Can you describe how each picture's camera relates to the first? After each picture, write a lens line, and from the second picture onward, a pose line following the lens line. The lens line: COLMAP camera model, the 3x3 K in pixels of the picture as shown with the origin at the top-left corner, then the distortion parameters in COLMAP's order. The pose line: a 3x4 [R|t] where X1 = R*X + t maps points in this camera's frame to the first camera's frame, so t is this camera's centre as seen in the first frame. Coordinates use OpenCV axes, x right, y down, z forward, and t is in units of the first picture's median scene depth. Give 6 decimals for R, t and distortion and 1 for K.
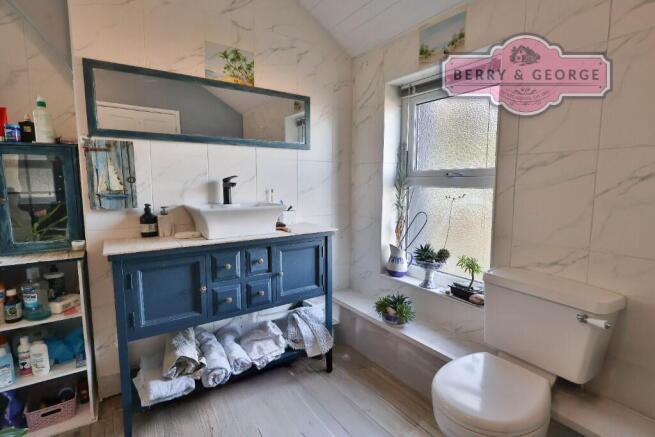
lens RADIAL K [[319.9, 0, 328.5], [0, 319.9, 218.0], [0, 0, 1]] dist [-0.001991, -0.001096]
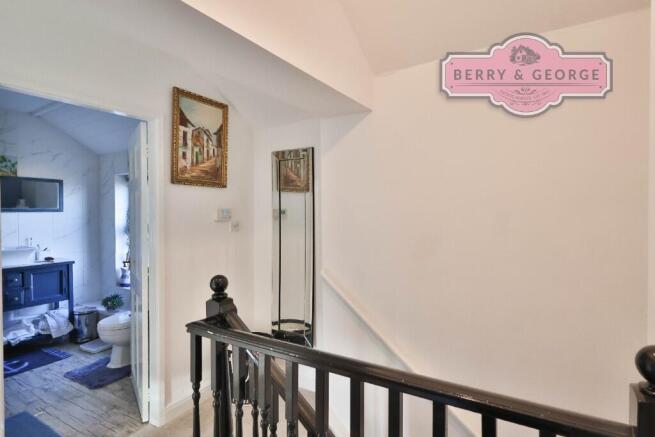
lens RADIAL K [[344.5, 0, 326.5], [0, 344.5, 217.3], [0, 0, 1]] dist [-0.001605, -0.000437]
pose [[0.909630, -0.011419, 0.415263, 0.487096], [0.055033, 0.994124, -0.093213, 0.053366], [-0.411758, 0.107642, 0.904913, -1.256029]]
